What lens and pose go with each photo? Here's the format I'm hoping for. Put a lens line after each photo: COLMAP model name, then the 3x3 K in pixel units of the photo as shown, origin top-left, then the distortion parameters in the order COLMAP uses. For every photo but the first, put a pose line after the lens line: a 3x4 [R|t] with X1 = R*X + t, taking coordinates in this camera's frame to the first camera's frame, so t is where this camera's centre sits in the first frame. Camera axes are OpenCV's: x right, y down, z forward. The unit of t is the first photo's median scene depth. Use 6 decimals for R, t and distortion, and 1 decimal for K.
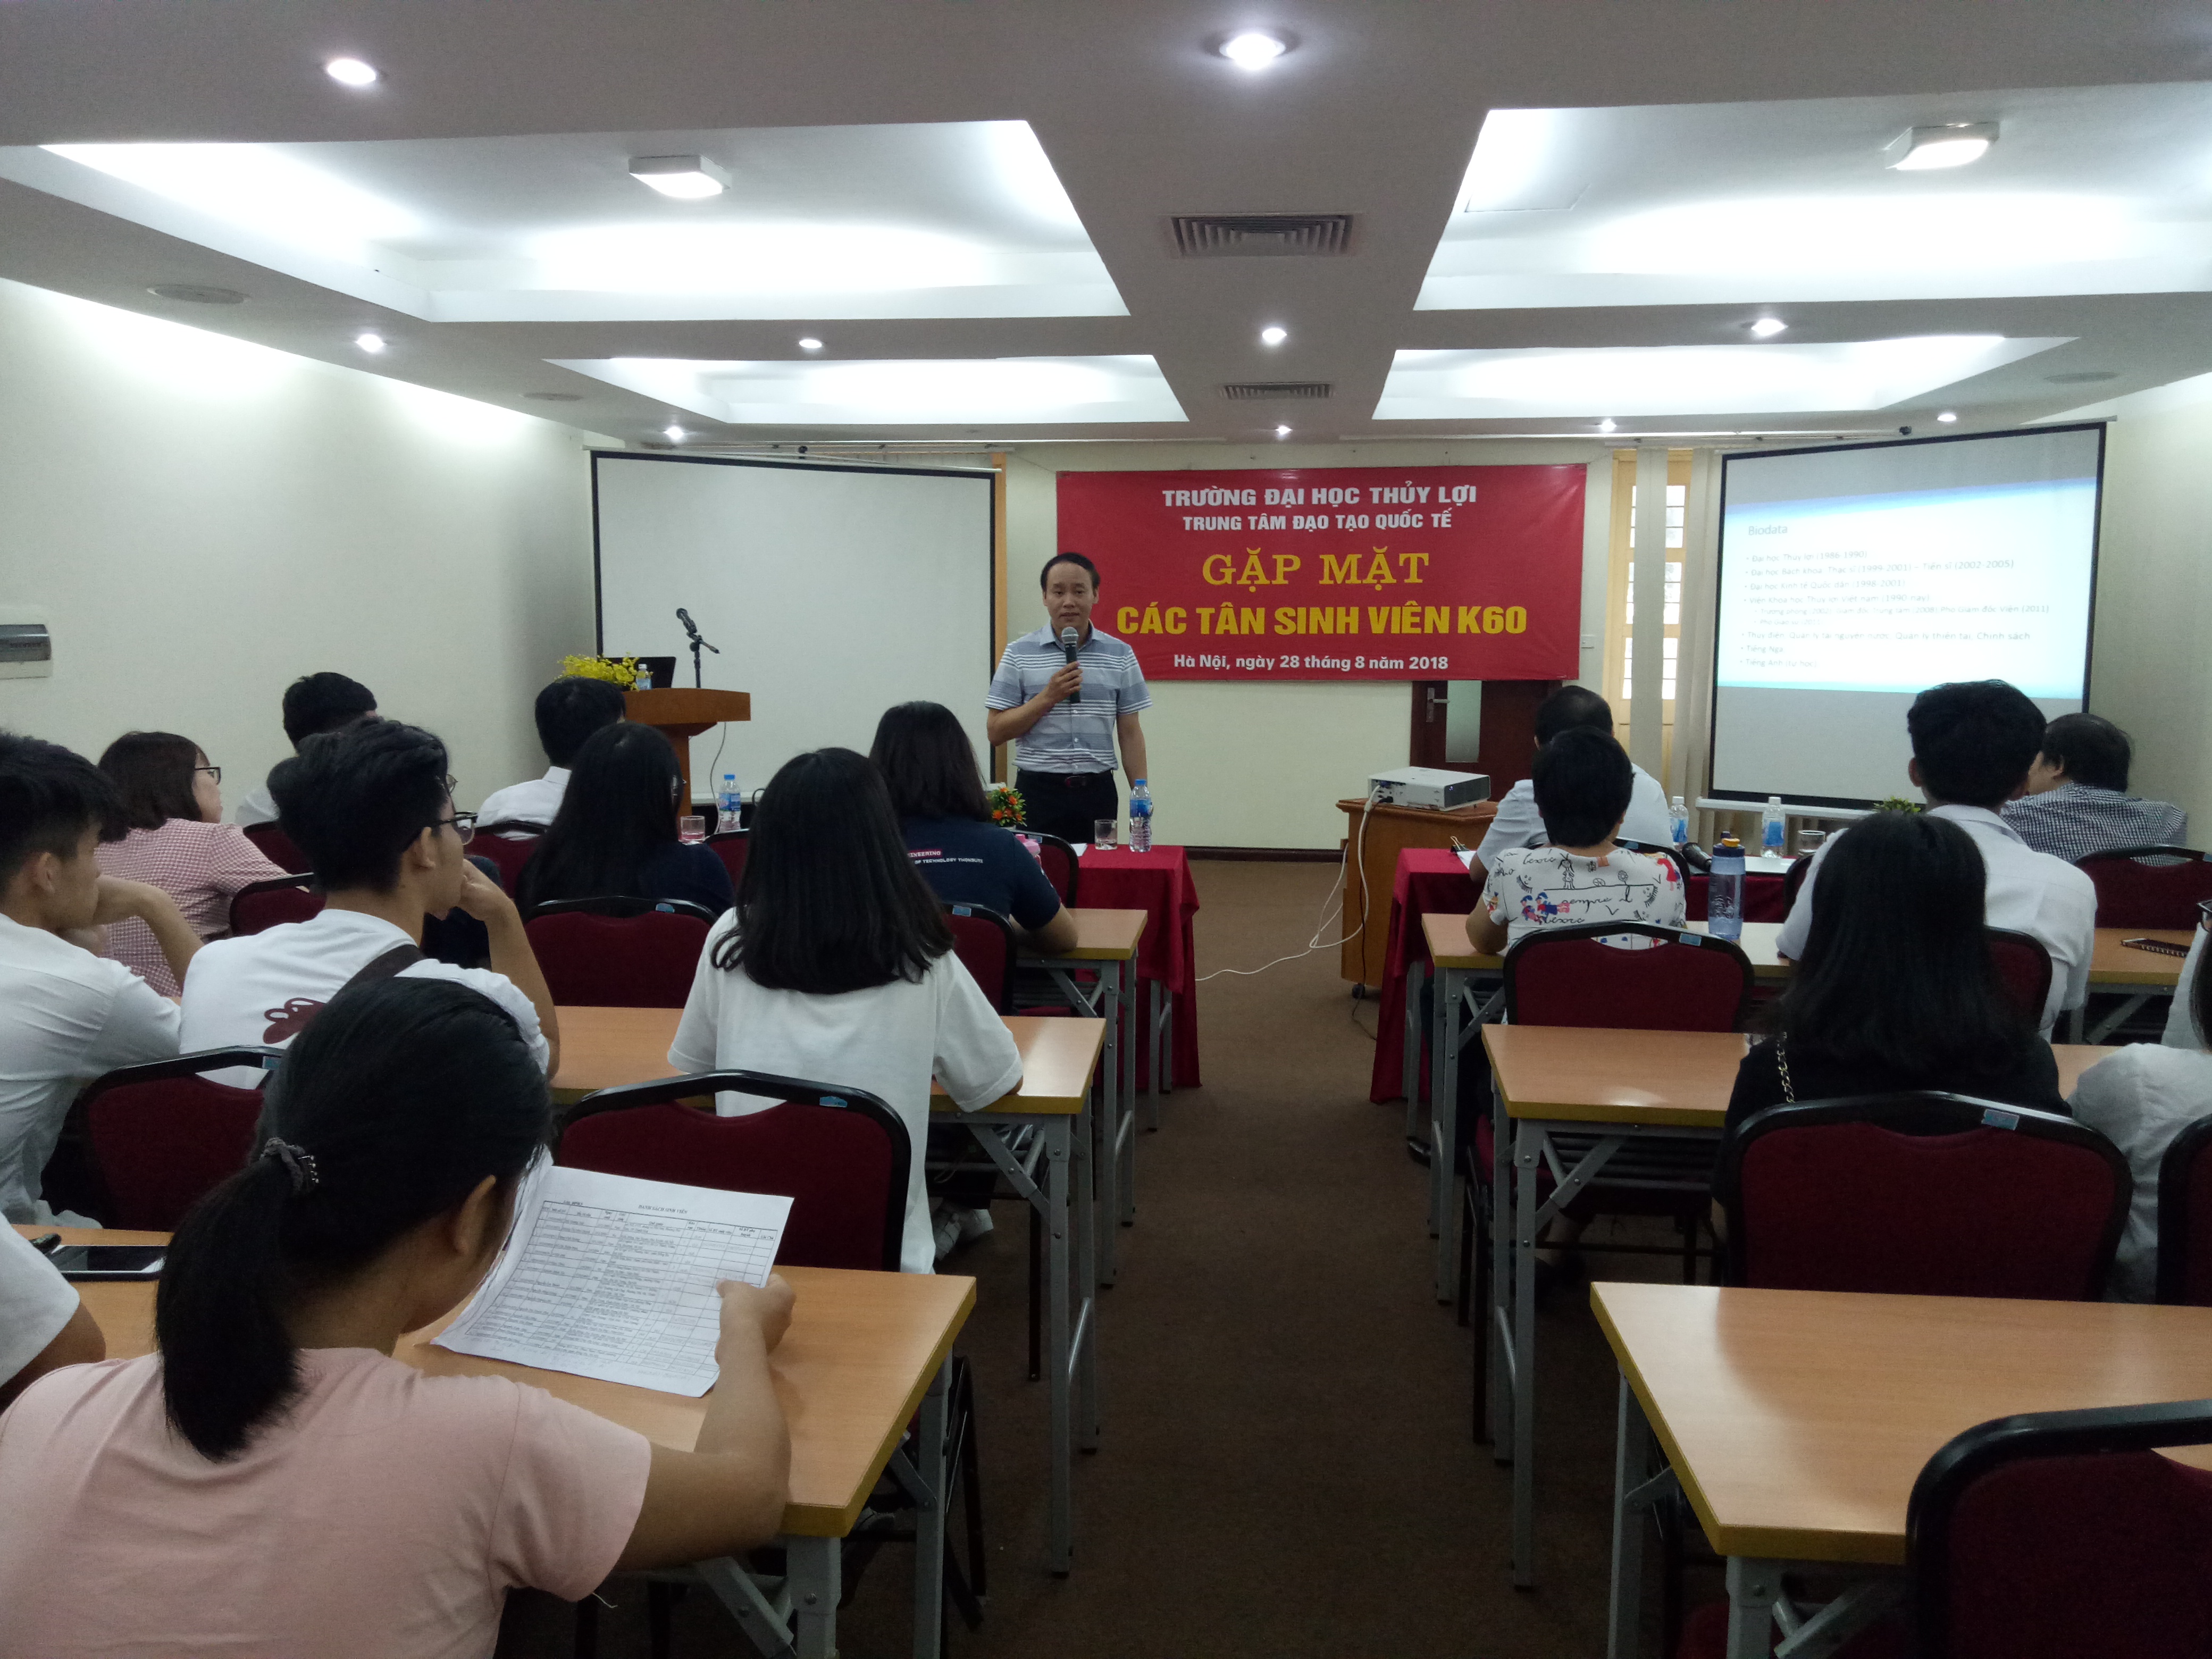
lens RADIAL K [[1657.2, 0, 1106.0], [0, 1657.2, 829.5], [0, 0, 1]] dist [0.088399, -0.087597]
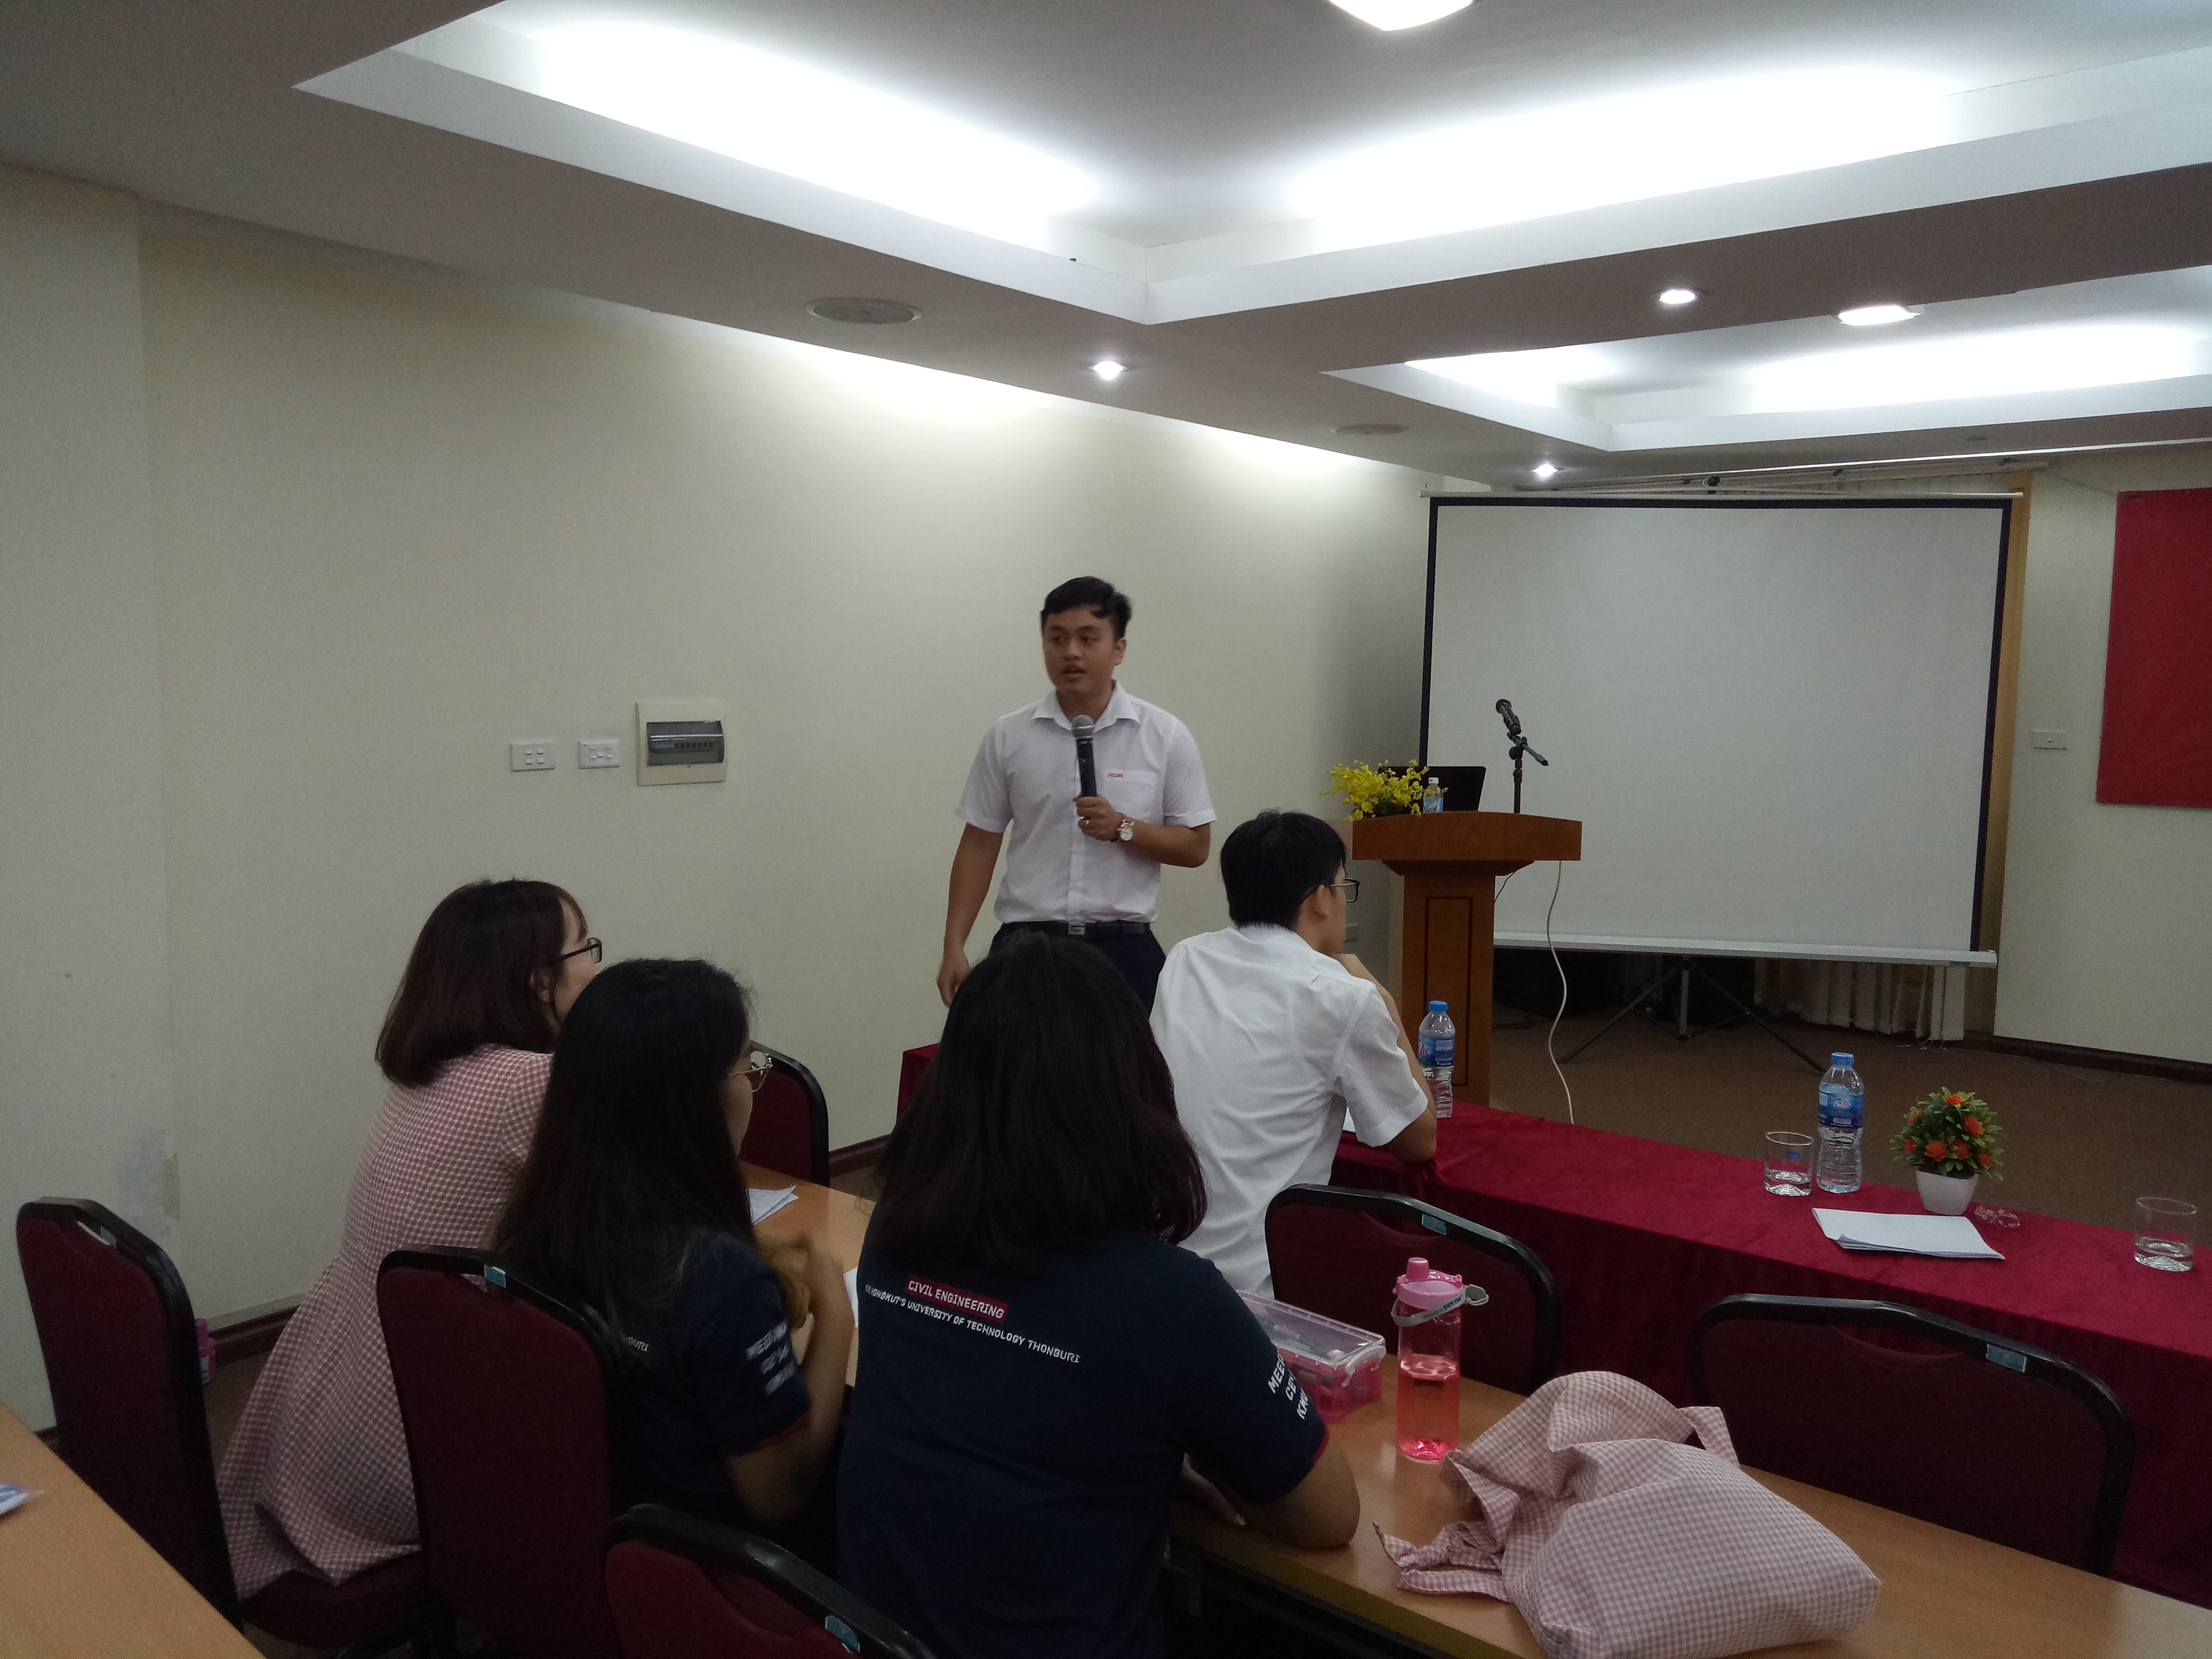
lens RADIAL K [[1641.7, 0, 1106.8], [0, 1641.7, 818.4], [0, 0, 1]] dist [0.041130, -0.031089]
pose [[0.844878, 0.056906, -0.531924, -0.010765], [-0.078124, 0.996791, -0.017449, -0.042443], [0.529224, 0.056299, 0.846612, 0.232718]]
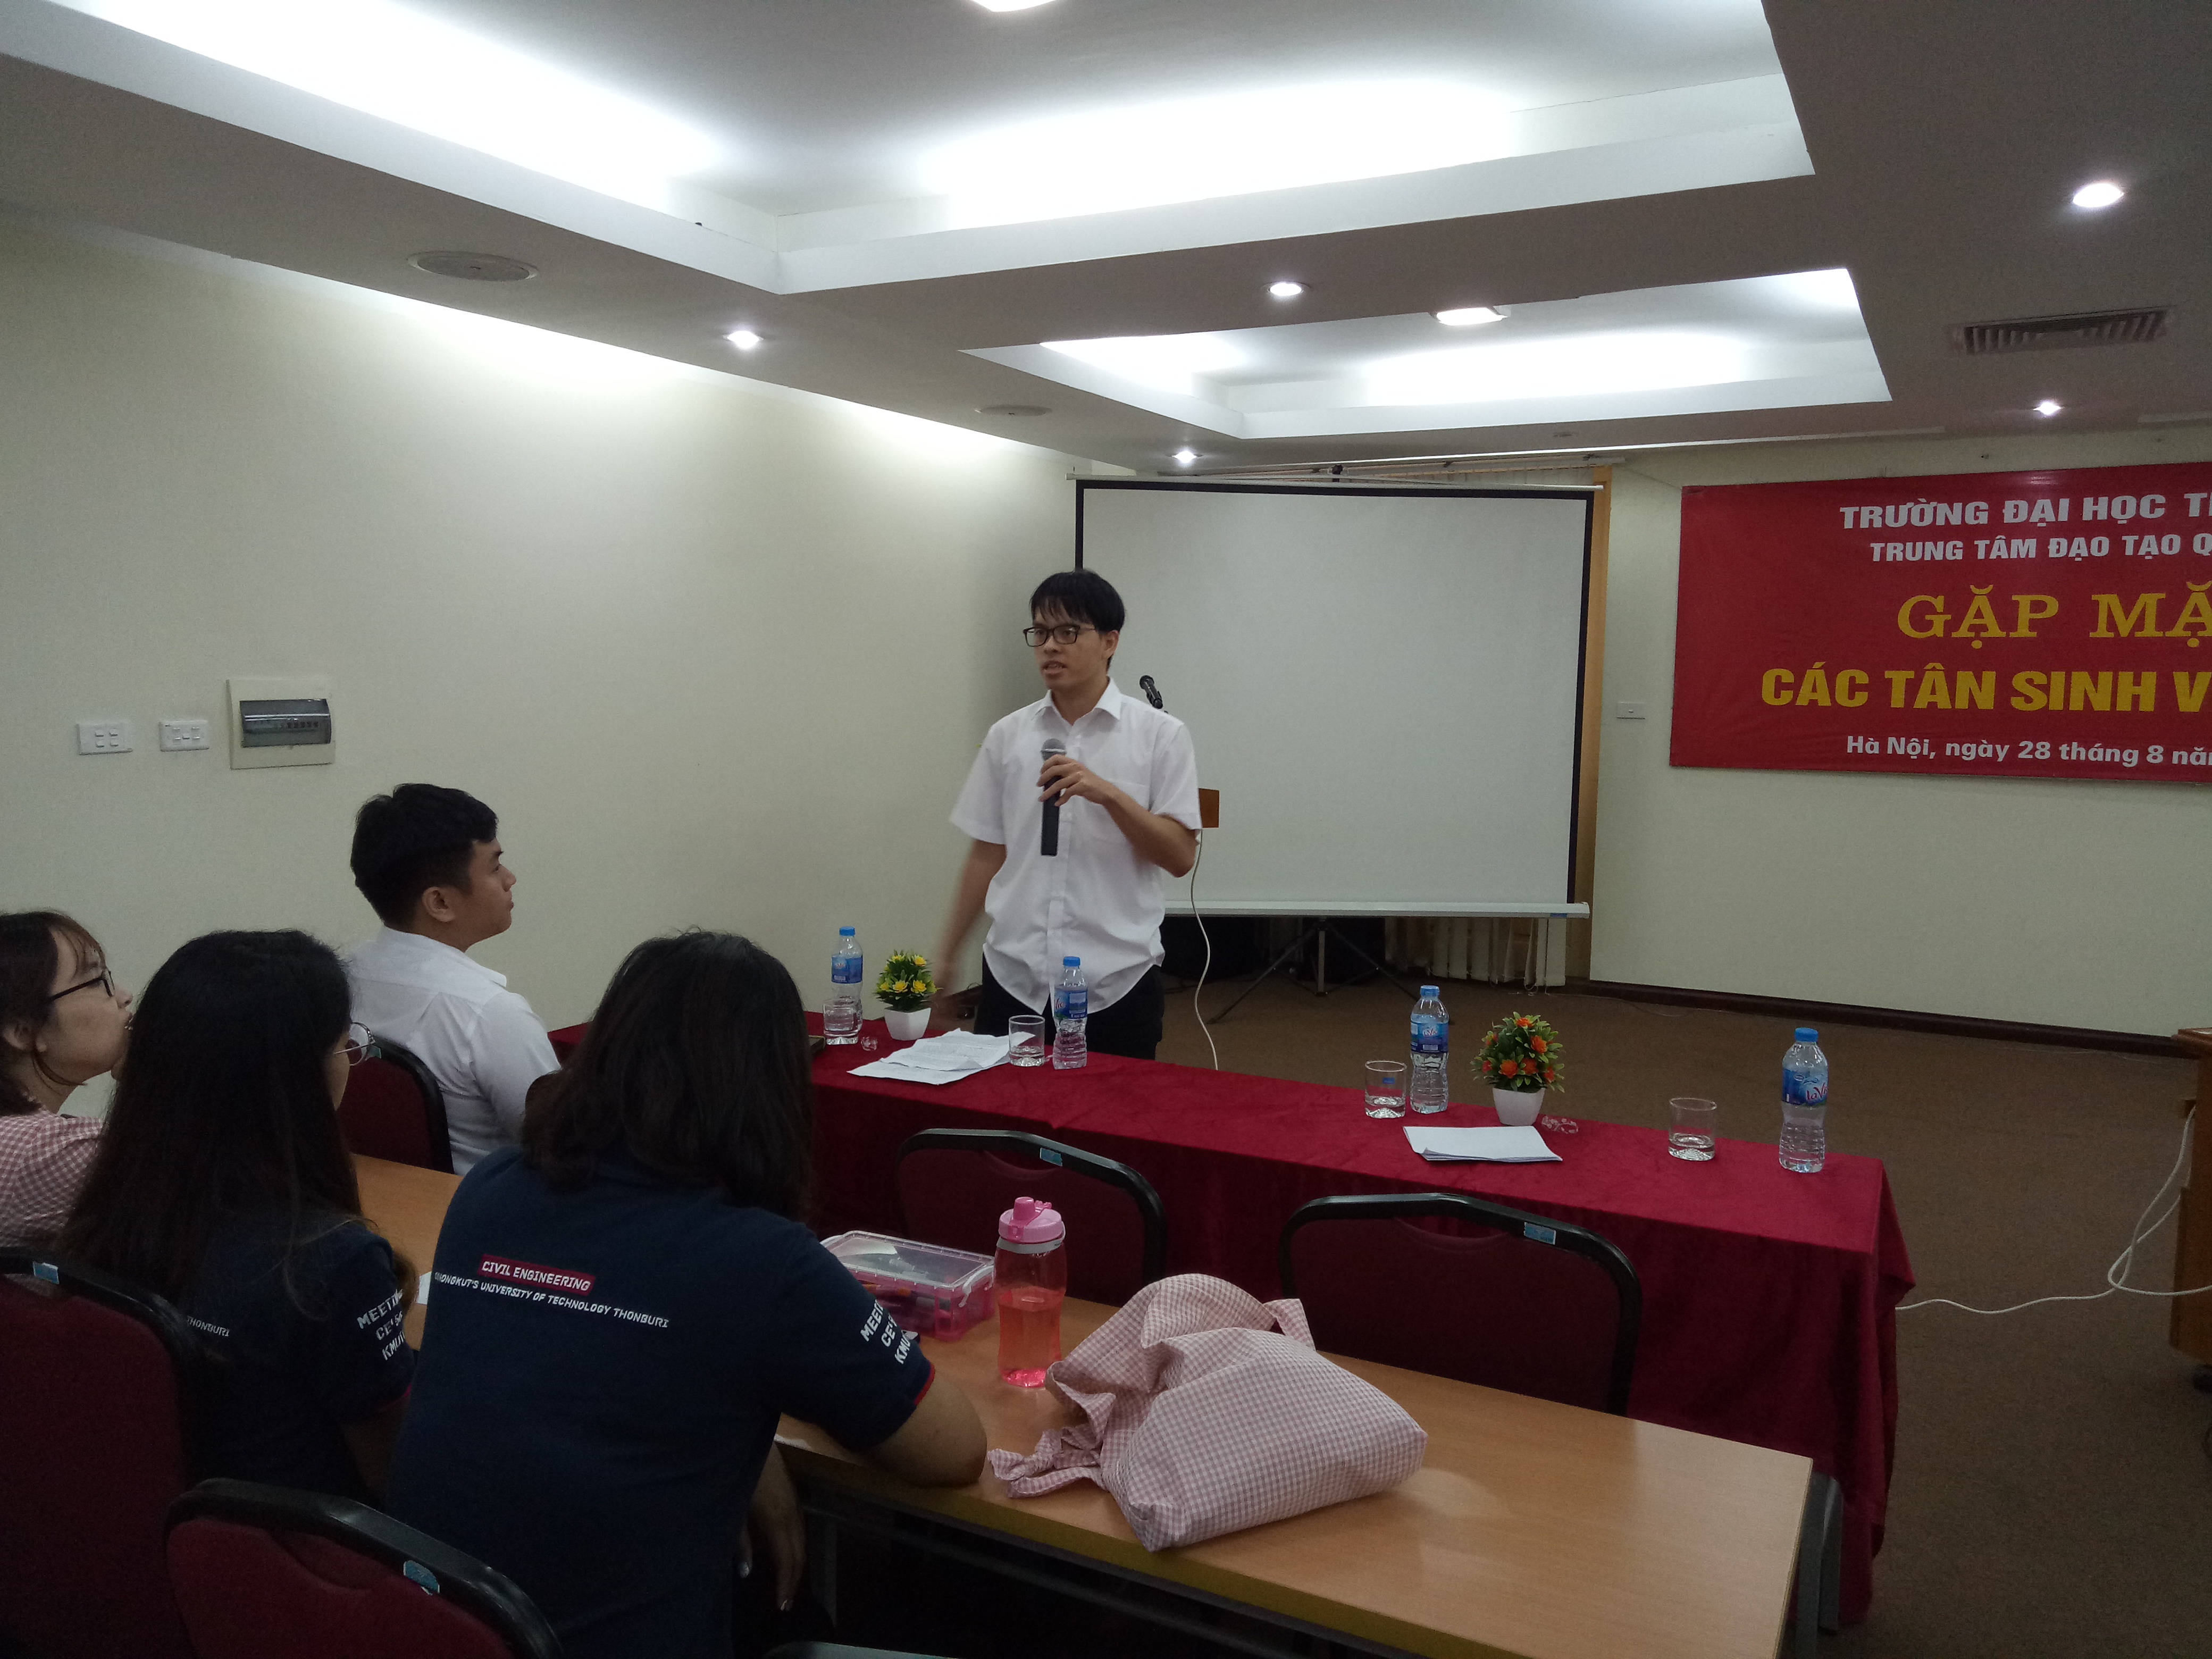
lens RADIAL K [[1638.4, 0, 1108.4], [0, 1638.4, 821.0], [0, 0, 1]] dist [0.065998, -0.064576]
pose [[0.934139, 0.040705, -0.354581, -0.001489], [-0.051446, 0.998457, -0.020914, -0.038629], [0.353182, 0.037779, 0.934791, 0.231100]]
